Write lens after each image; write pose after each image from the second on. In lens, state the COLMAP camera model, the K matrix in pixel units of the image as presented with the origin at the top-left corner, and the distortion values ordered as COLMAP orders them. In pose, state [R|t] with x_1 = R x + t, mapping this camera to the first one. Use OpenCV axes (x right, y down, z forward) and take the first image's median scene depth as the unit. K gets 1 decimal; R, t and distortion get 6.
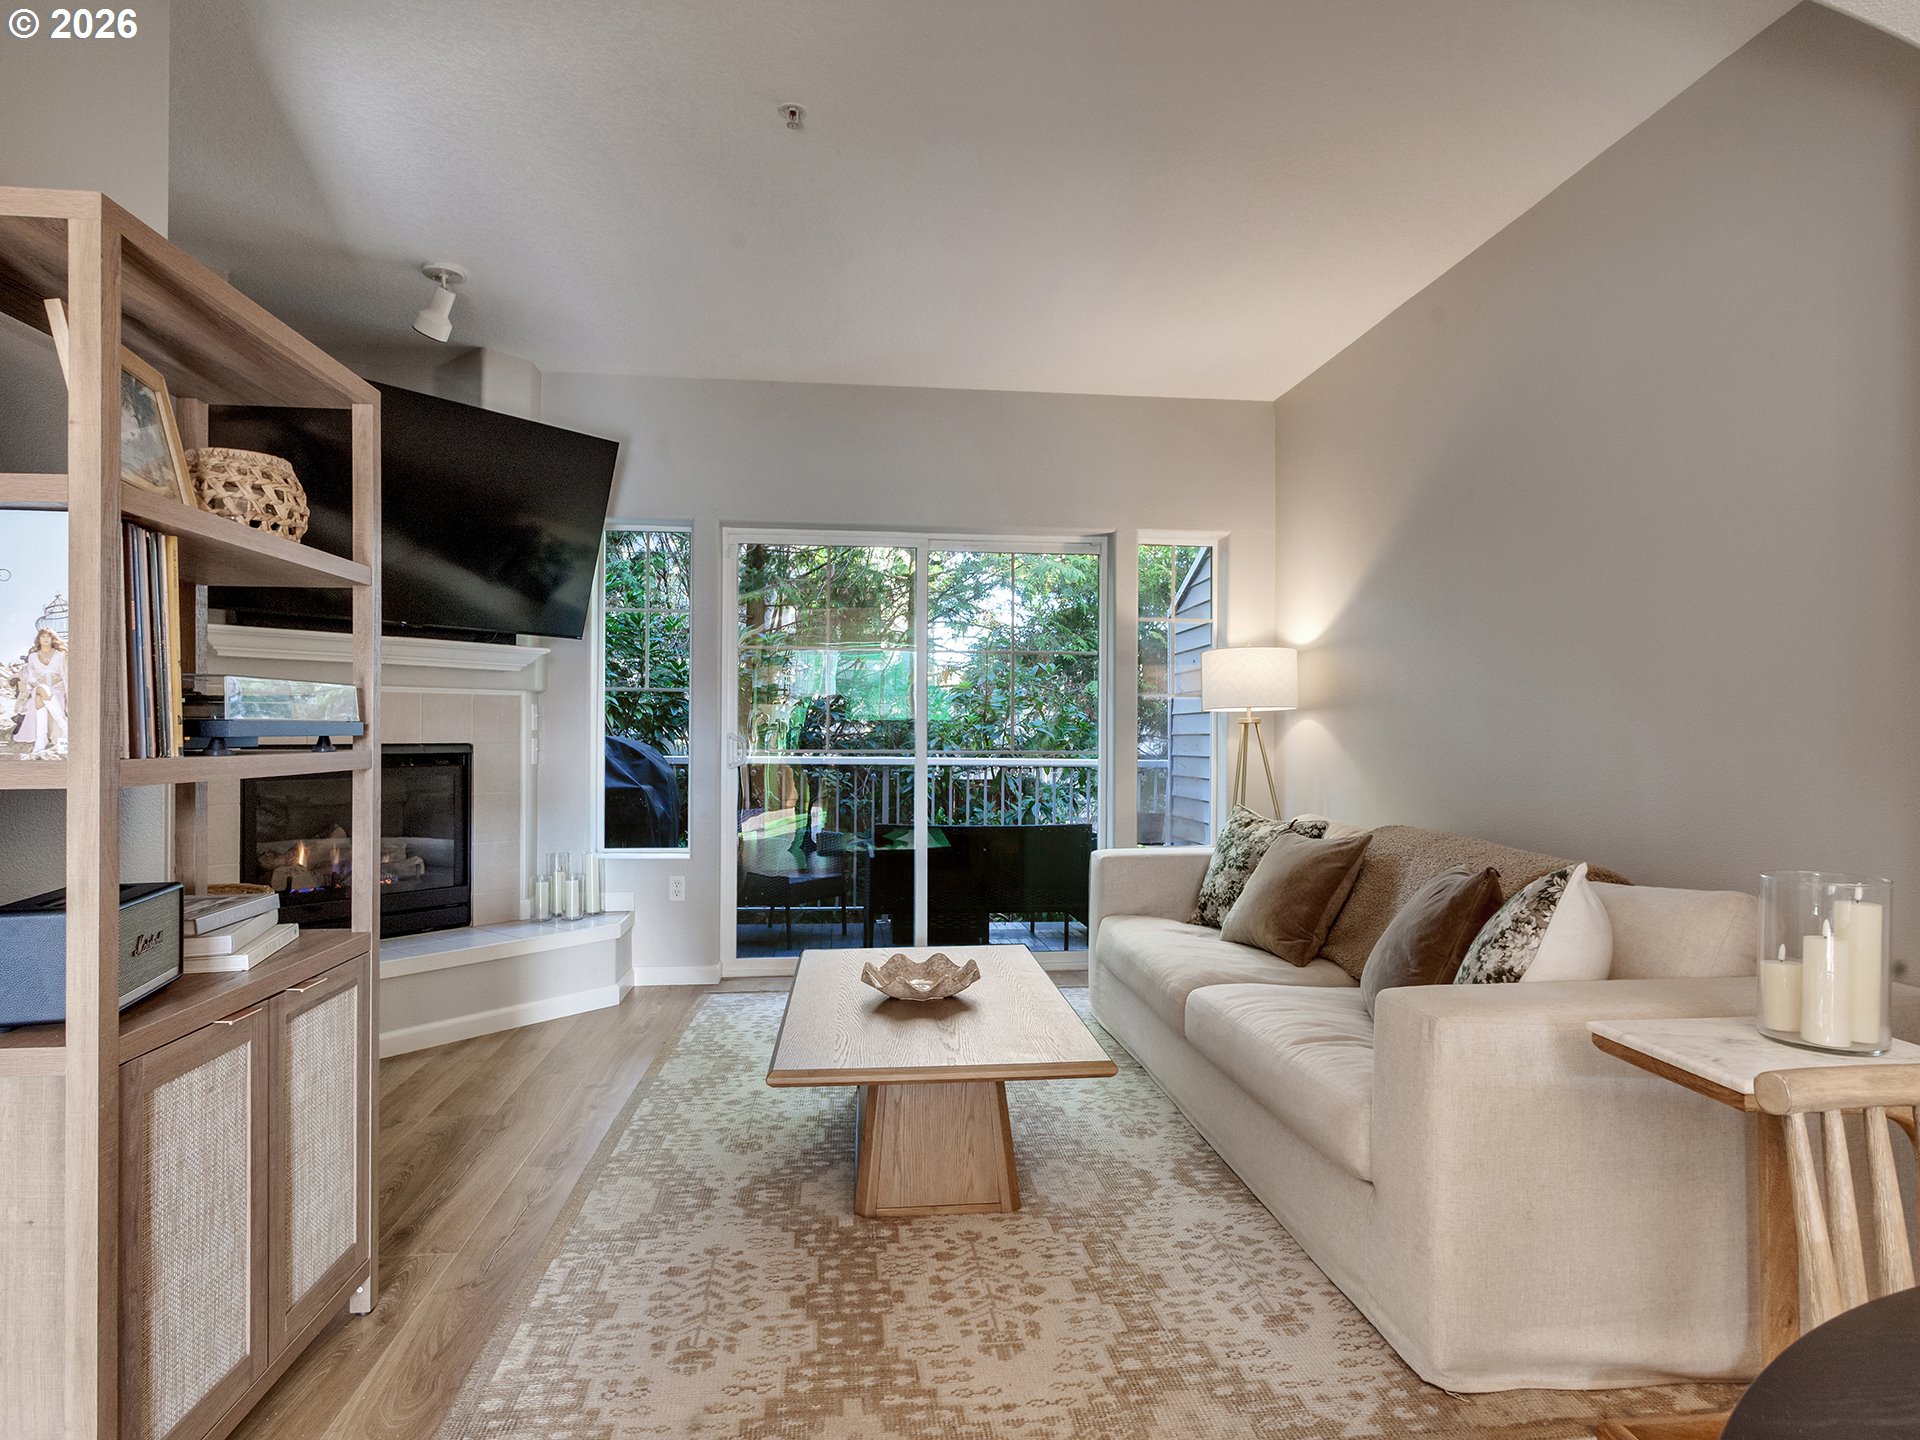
lens RADIAL K [[1053.6, 0, 958.0], [0, 1053.6, 729.6], [0, 0, 1]] dist [-0.001381, 0.000598]
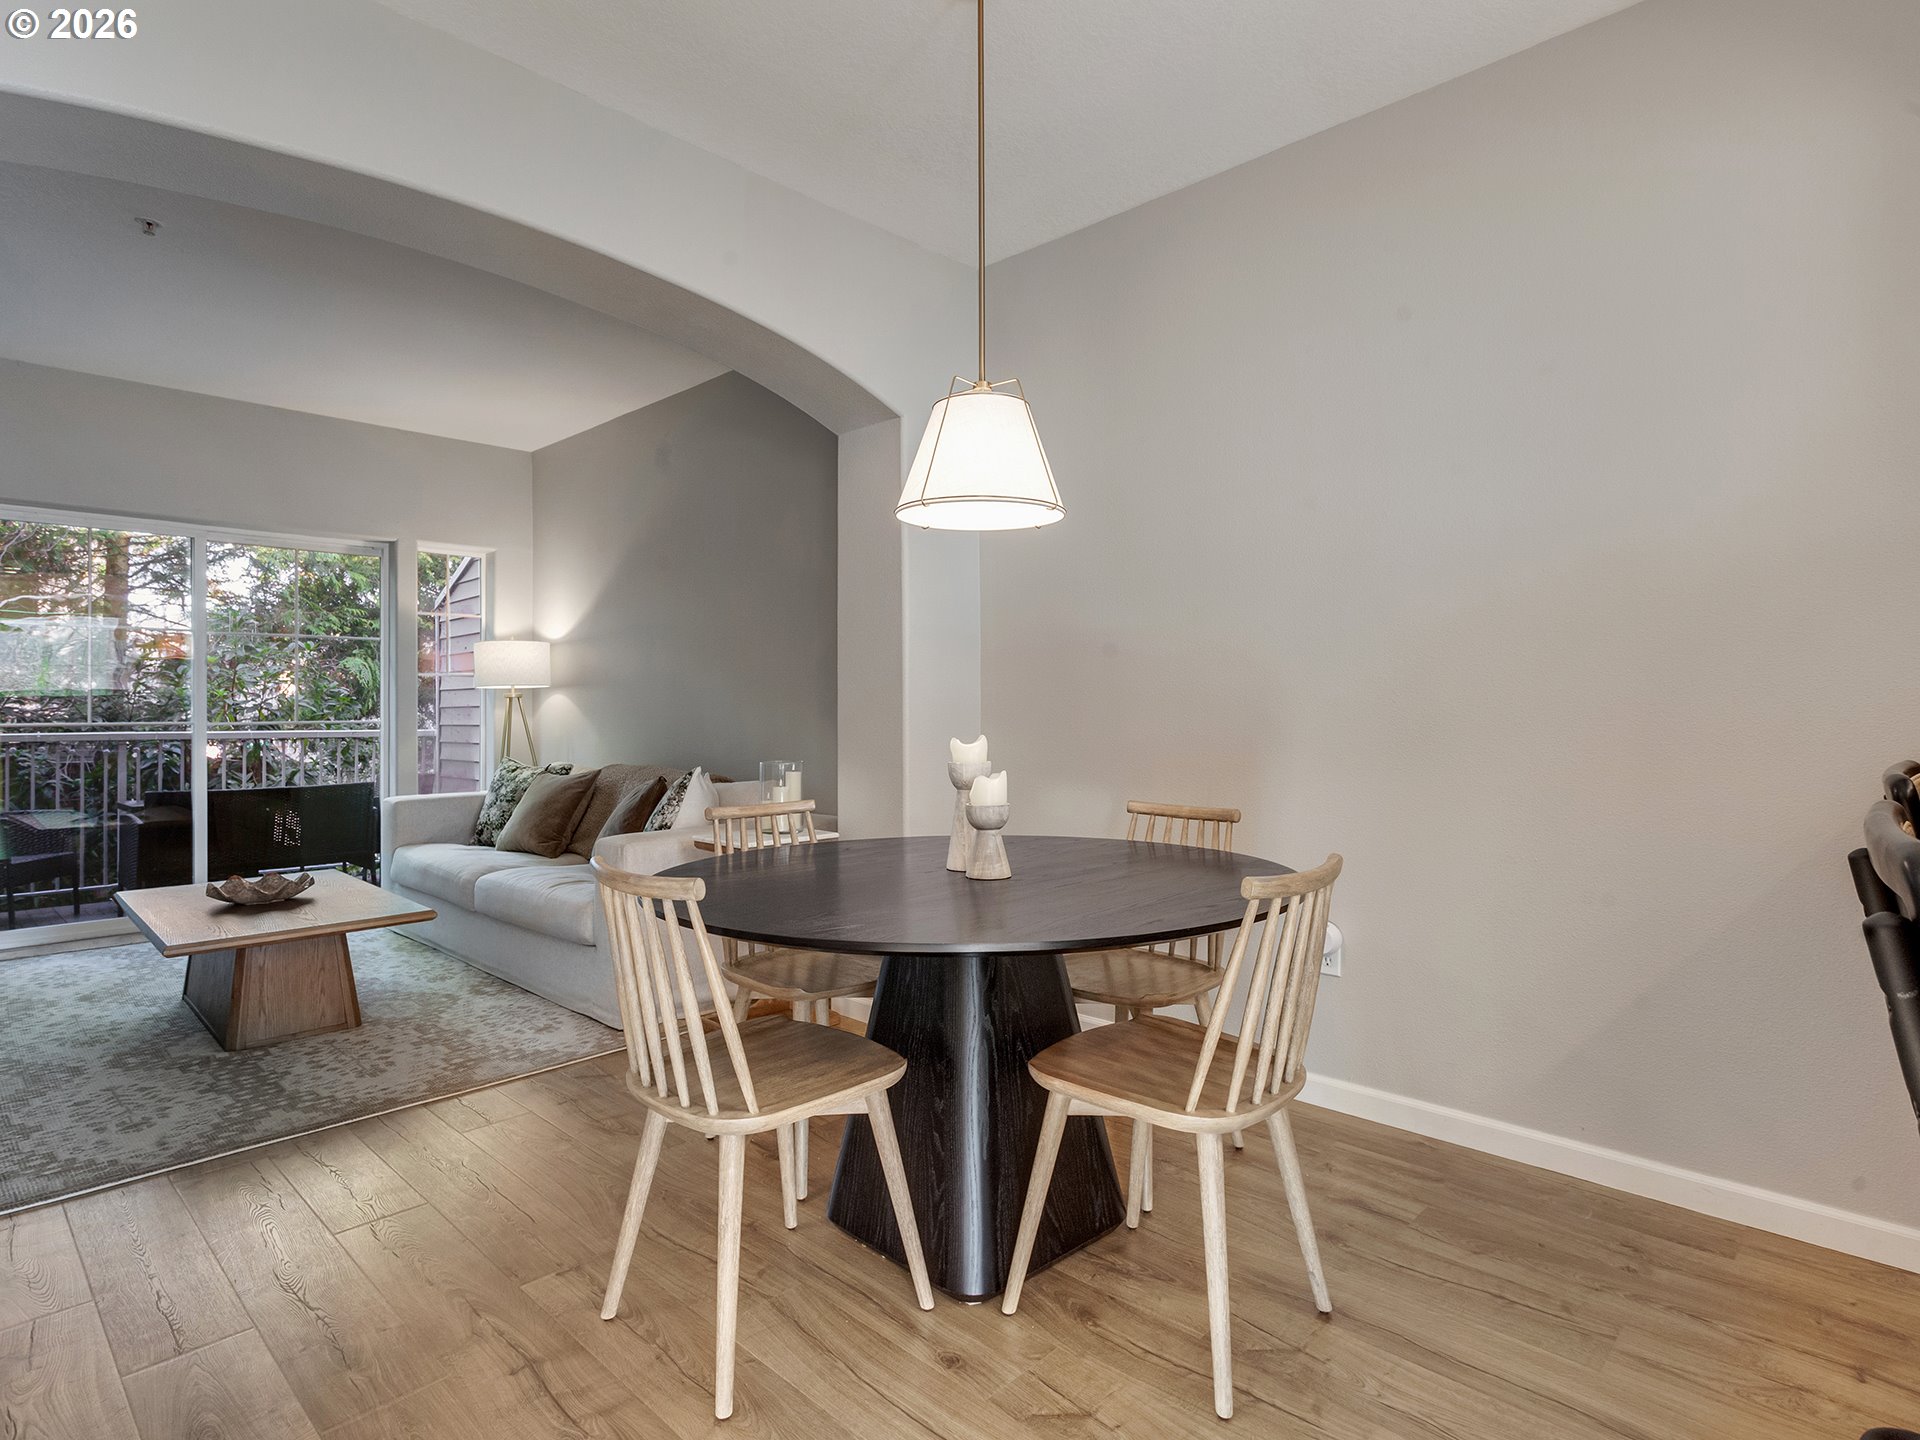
lens RADIAL K [[1021.1, 0, 960.8], [0, 1021.1, 703.2], [0, 0, 1]] dist [-0.002011, 0.000192]
pose [[0.767371, -0.003828, 0.641192, -0.159246], [0.004664, 0.999989, 0.000388, 0.004912], [-0.641187, 0.002693, 0.767380, -0.481133]]
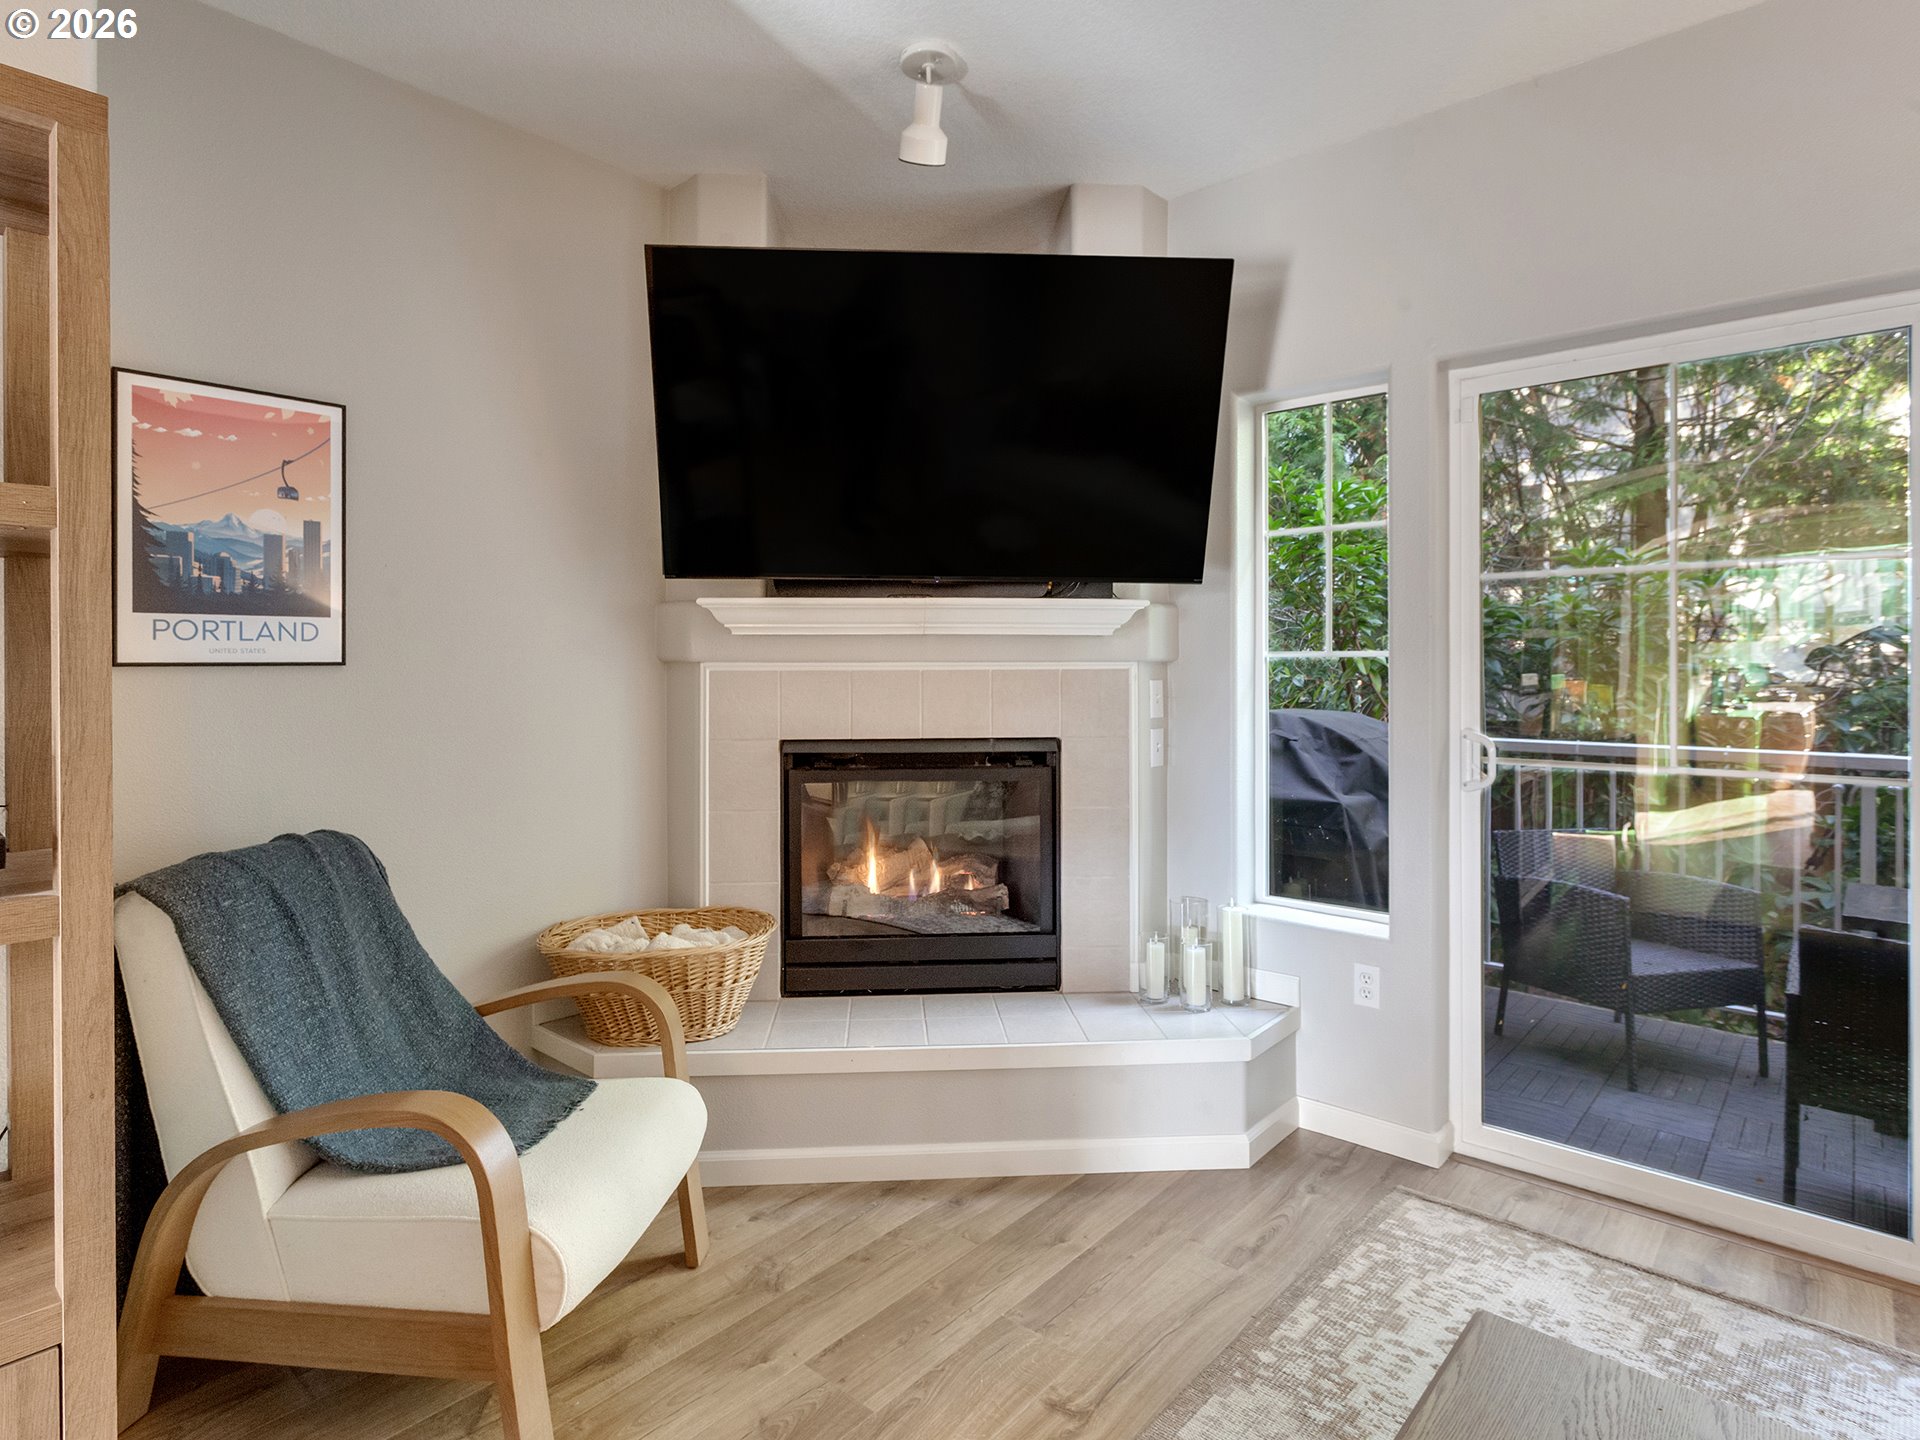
lens RADIAL K [[1028.5, 0, 959.1], [0, 1028.5, 666.4], [0, 0, 1]] dist [-0.000682, 0.000416]
pose [[0.677741, -0.006339, -0.735273, 0.012359], [0.006351, 0.999976, -0.002767, -0.044666], [0.735273, -0.002794, 0.677765, 0.608229]]
